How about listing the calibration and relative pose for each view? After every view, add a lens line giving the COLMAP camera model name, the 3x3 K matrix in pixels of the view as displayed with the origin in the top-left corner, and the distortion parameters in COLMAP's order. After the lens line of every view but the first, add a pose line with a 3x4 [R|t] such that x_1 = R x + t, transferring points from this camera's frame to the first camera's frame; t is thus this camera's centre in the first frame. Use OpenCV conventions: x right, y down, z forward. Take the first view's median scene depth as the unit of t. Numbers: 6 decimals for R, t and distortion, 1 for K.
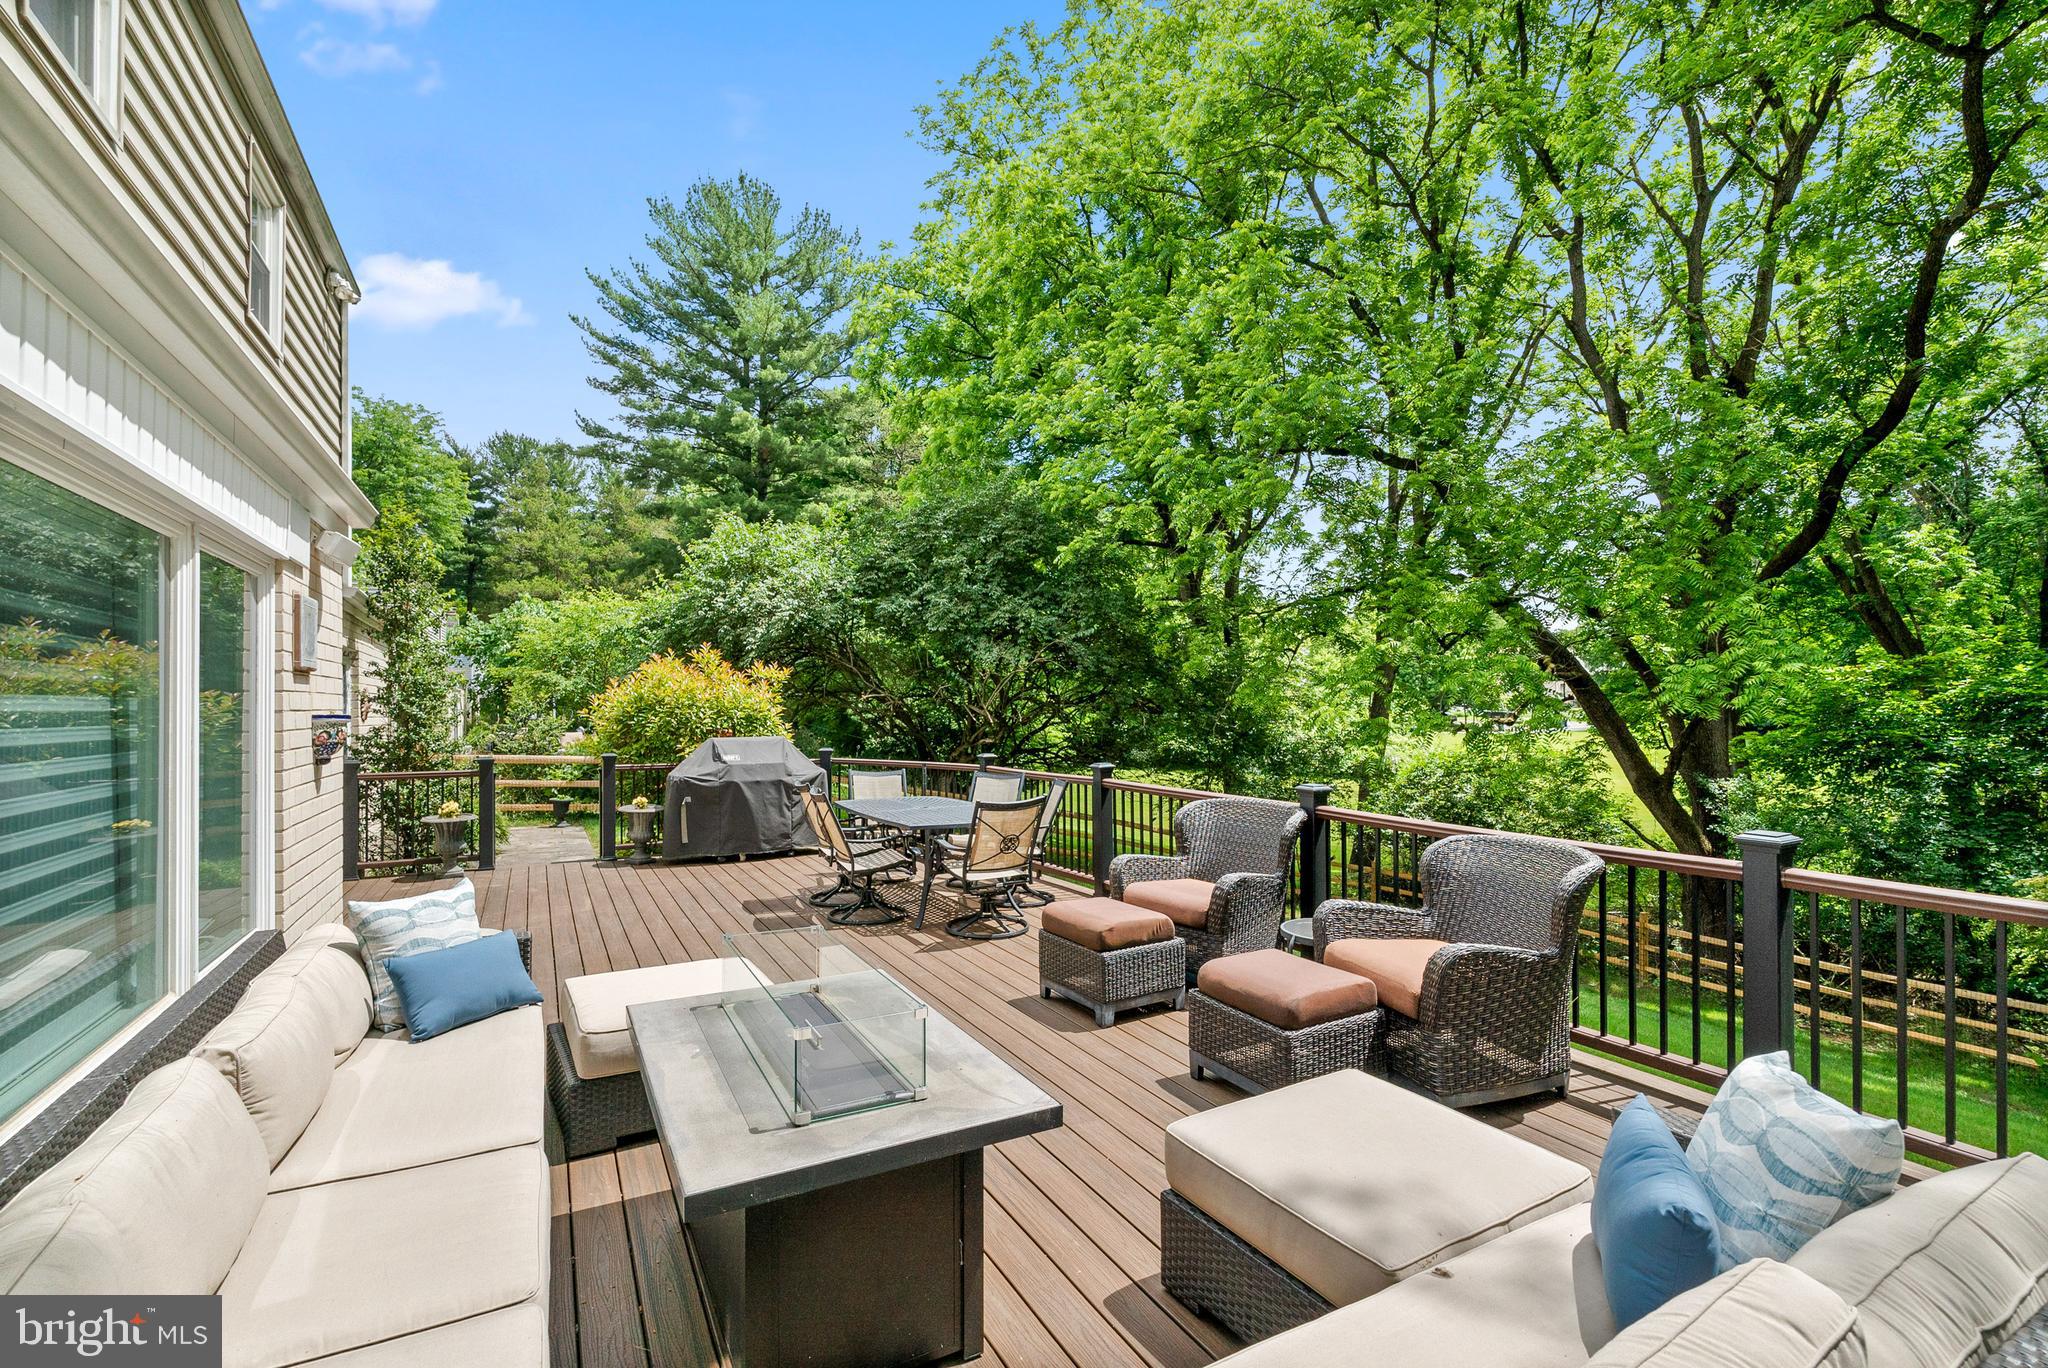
lens RADIAL K [[921.7, 0, 1006.3], [0, 921.7, 693.8], [0, 0, 1]] dist [-0.002763, -0.001592]
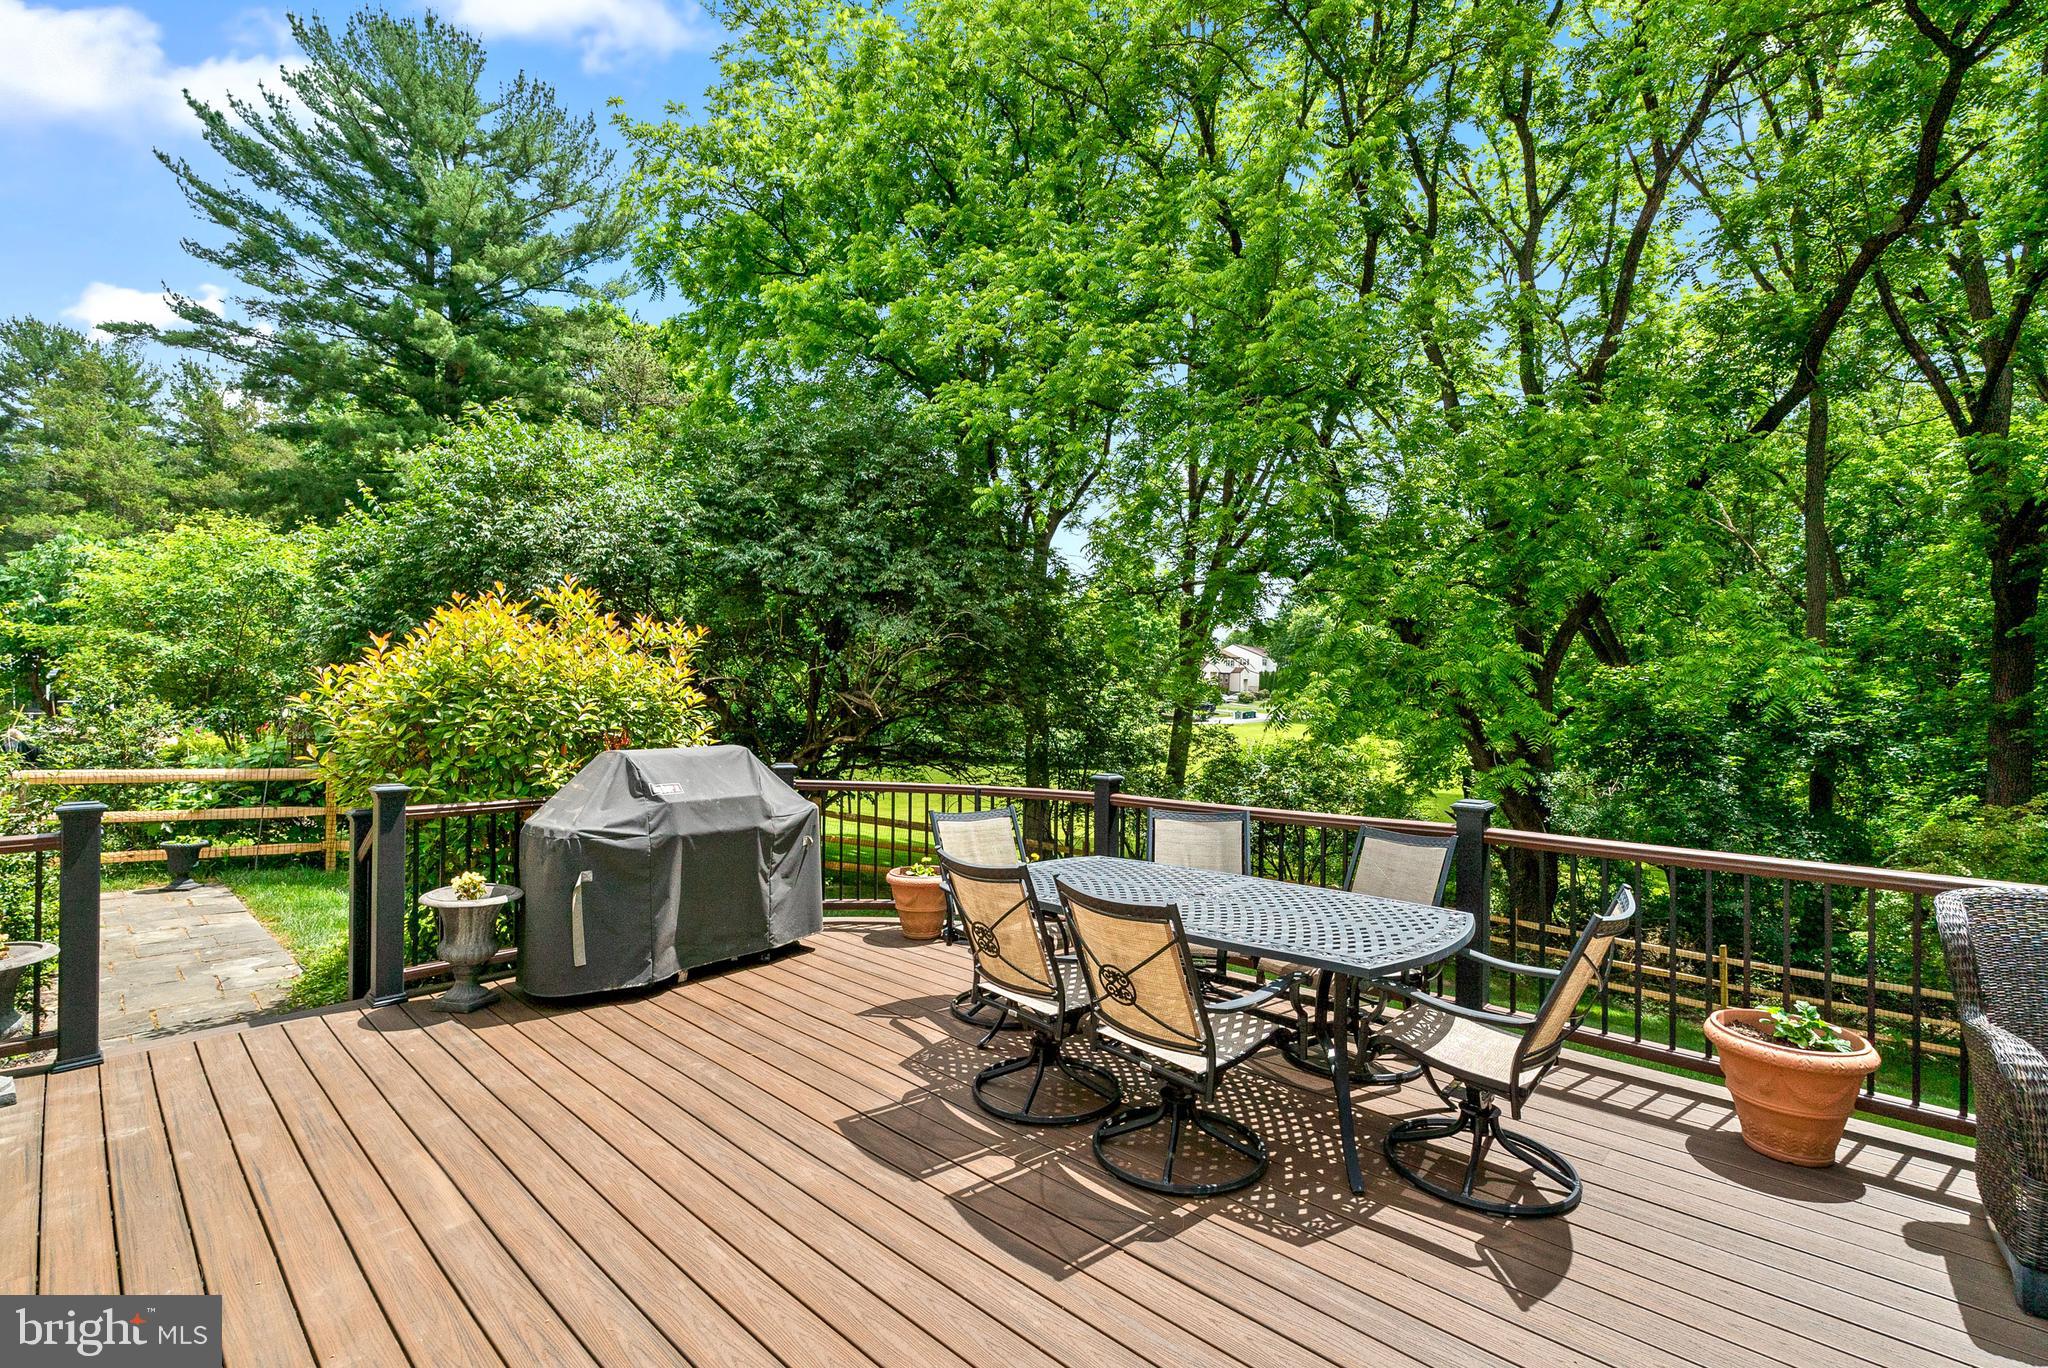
lens RADIAL K [[921.7, 0, 1016.9], [0, 921.7, 684.2], [0, 0, 1]] dist [-0.002763, -0.001592]
pose [[0.945536, 0.015307, 0.325156, -0.063125], [-0.015502, 0.999878, -0.001991, 0.001700], [-0.325147, -0.003158, 0.945658, 0.098585]]
